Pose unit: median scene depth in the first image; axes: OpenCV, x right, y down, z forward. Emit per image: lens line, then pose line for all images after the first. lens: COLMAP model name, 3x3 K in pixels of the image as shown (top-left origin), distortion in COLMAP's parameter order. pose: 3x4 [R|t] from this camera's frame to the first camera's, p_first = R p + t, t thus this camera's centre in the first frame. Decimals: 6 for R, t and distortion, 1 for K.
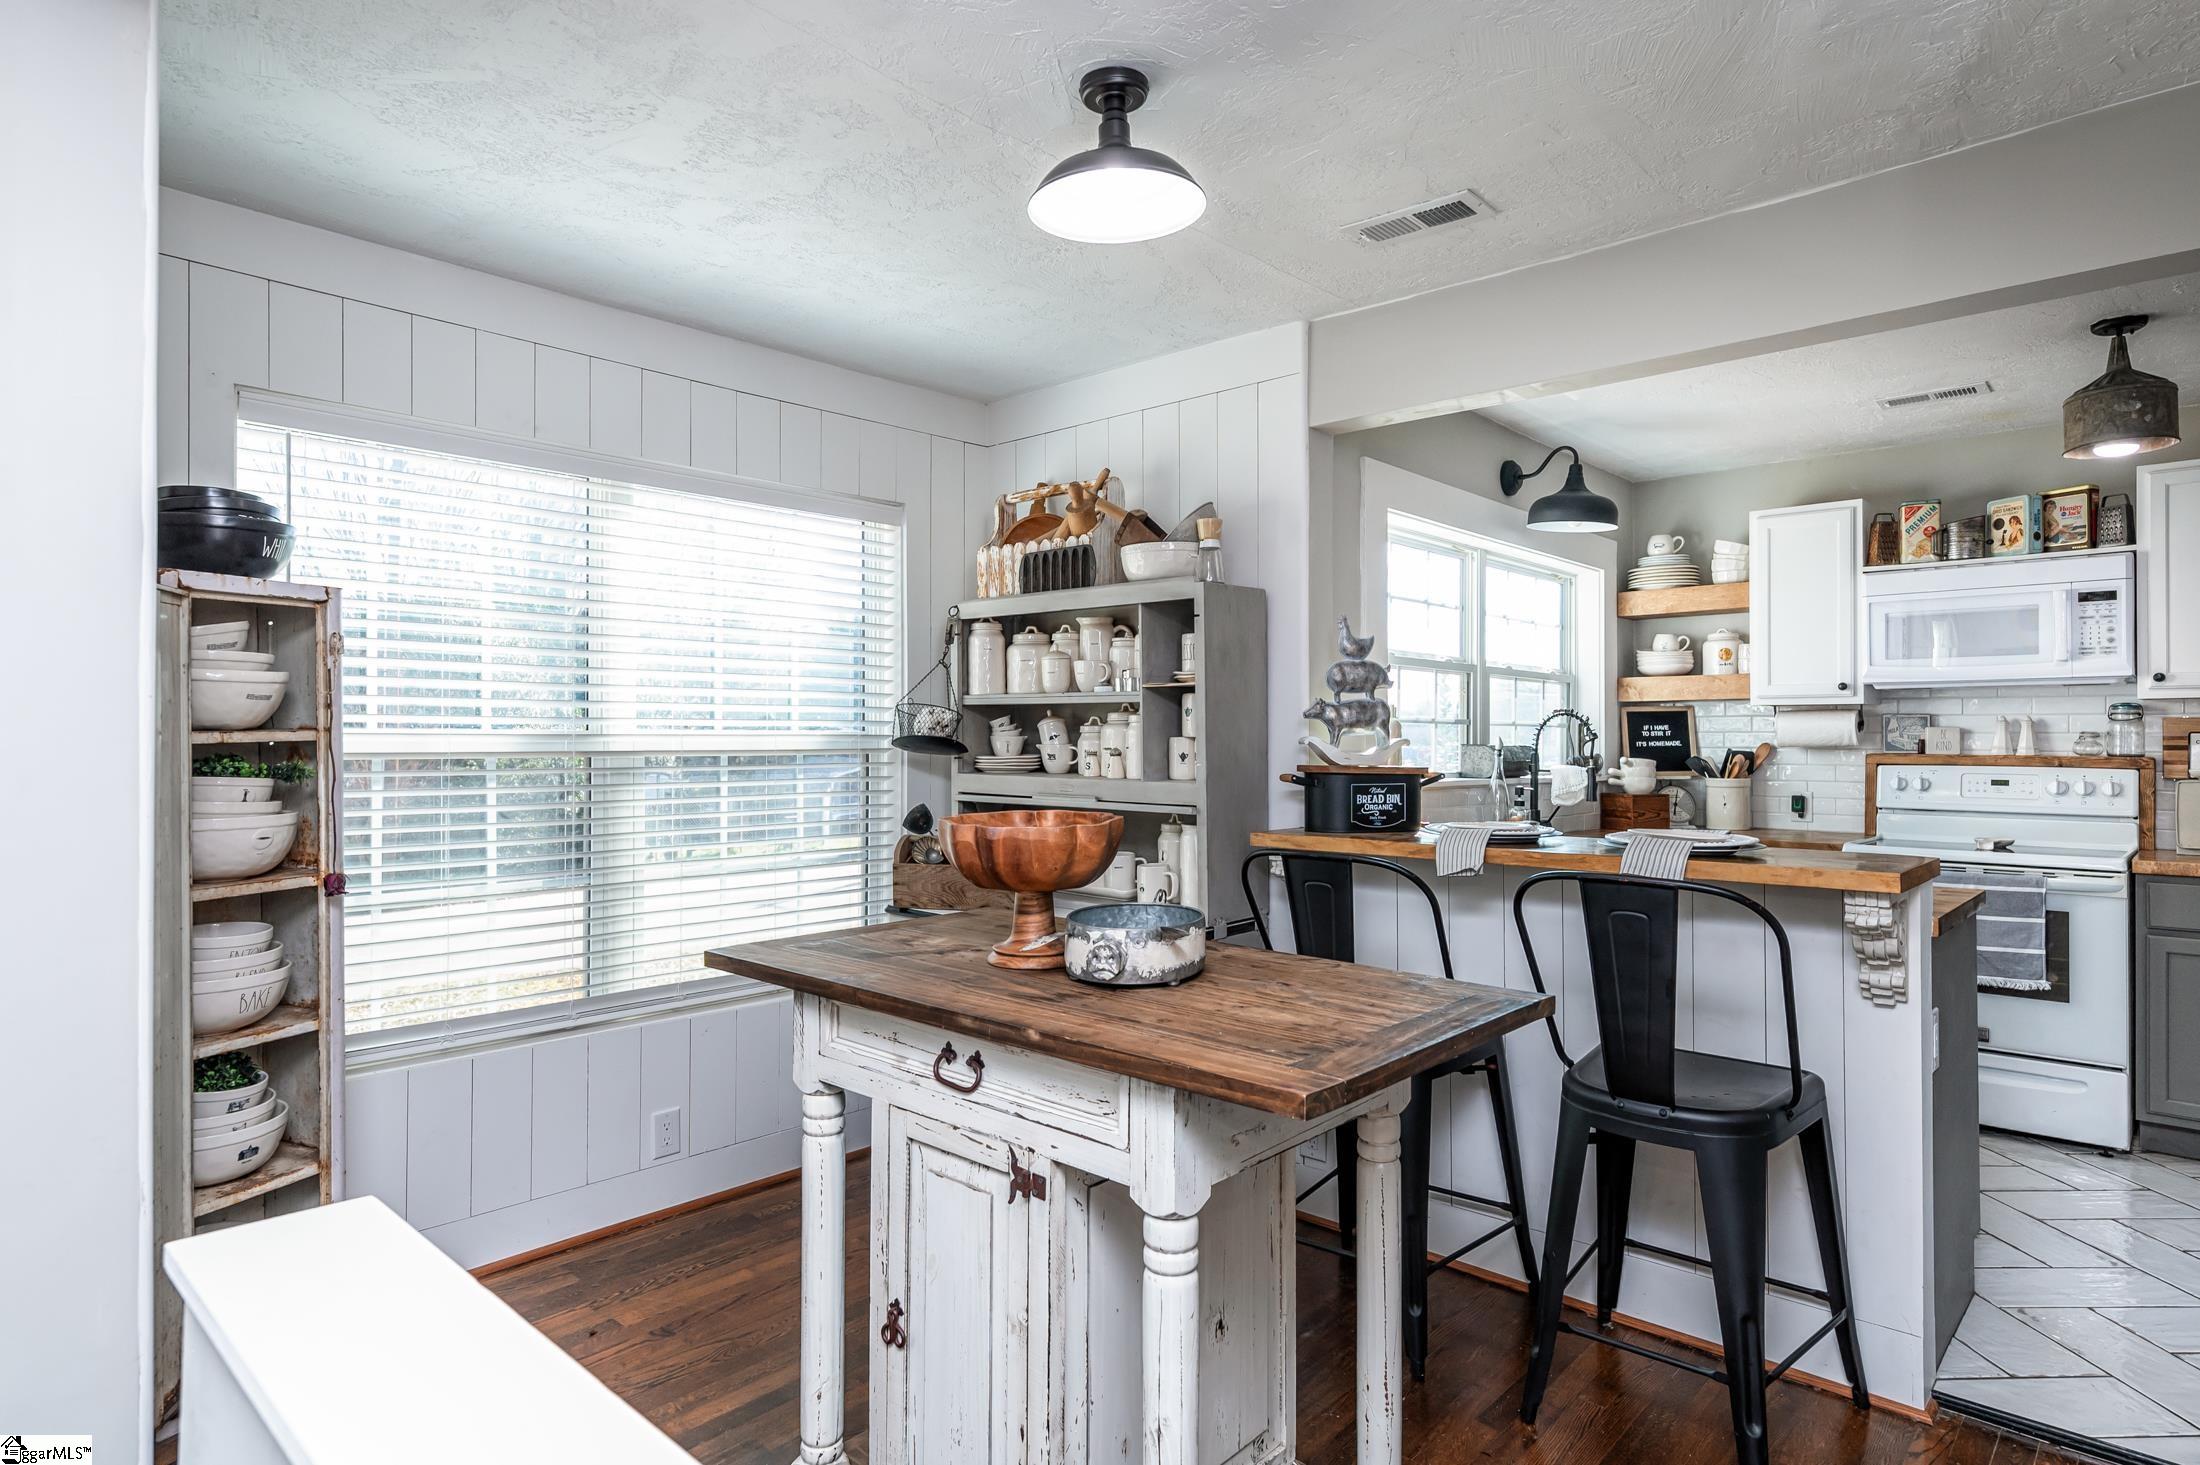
lens RADIAL K [[1204.9, 0, 1100.0], [0, 1204.9, 728.6], [0, 0, 1]] dist [-0.005427, 0.000014]
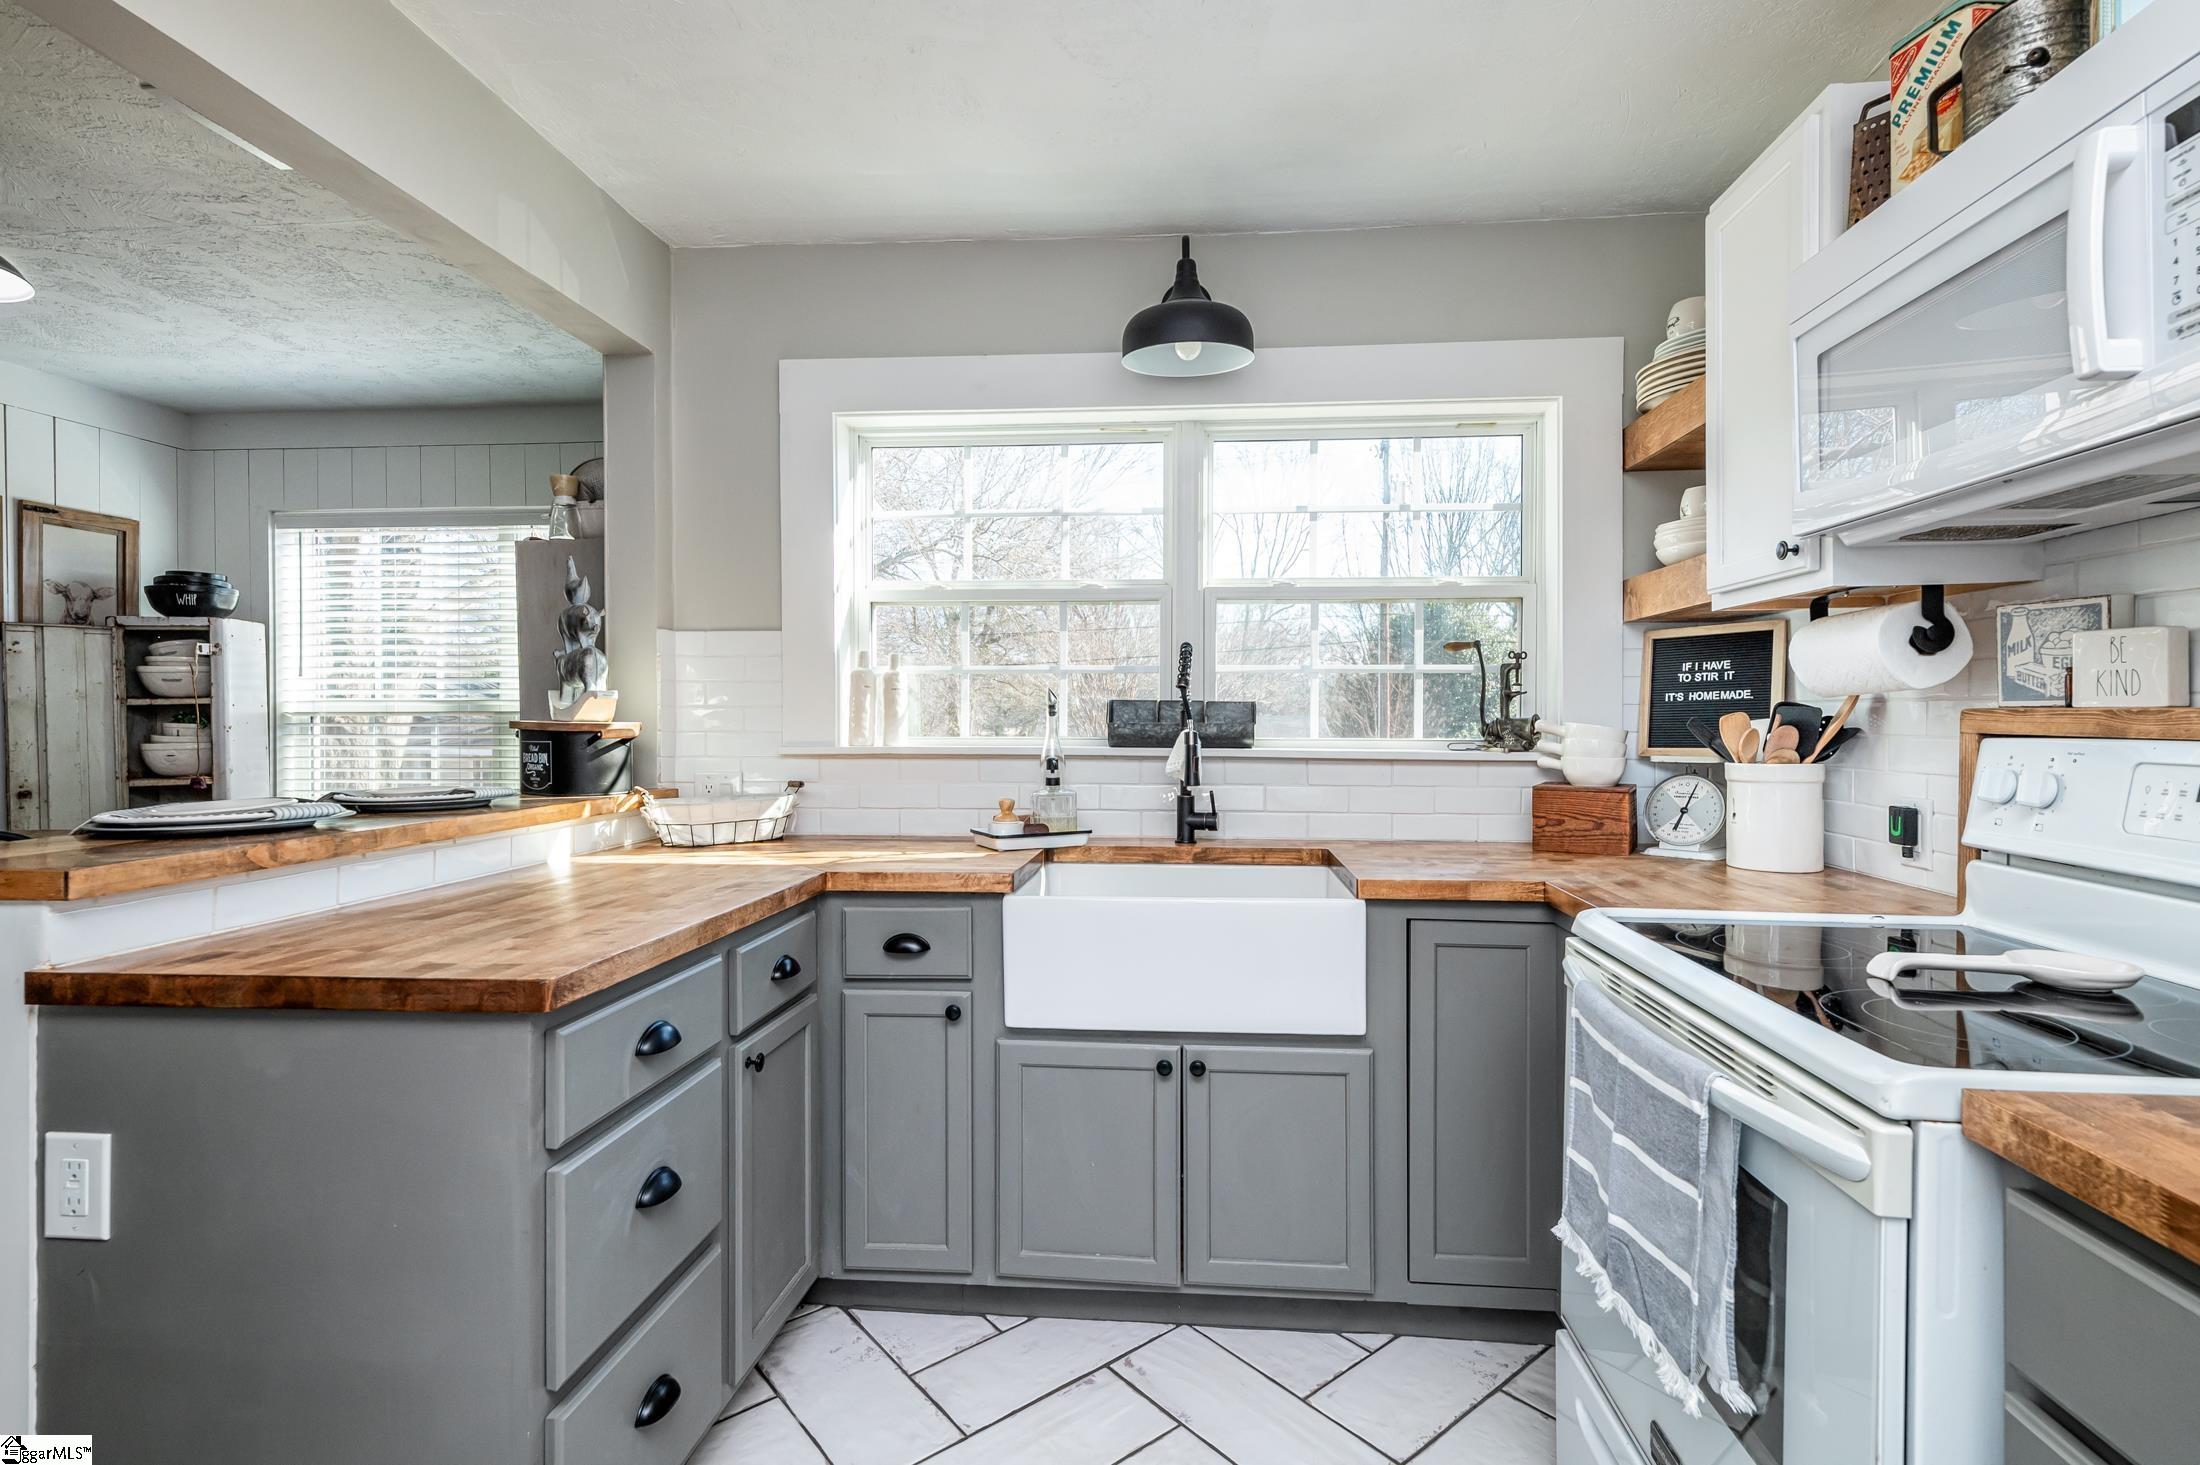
lens RADIAL K [[1053.1, 0, 1120.3], [0, 1053.1, 736.6], [0, 0, 1]] dist [0.018894, -0.000285]
pose [[0.614250, 0.010927, -0.789036, 0.807862], [0.011330, 0.999679, 0.022663, 0.020375], [0.789030, -0.022860, 0.613929, 0.607981]]
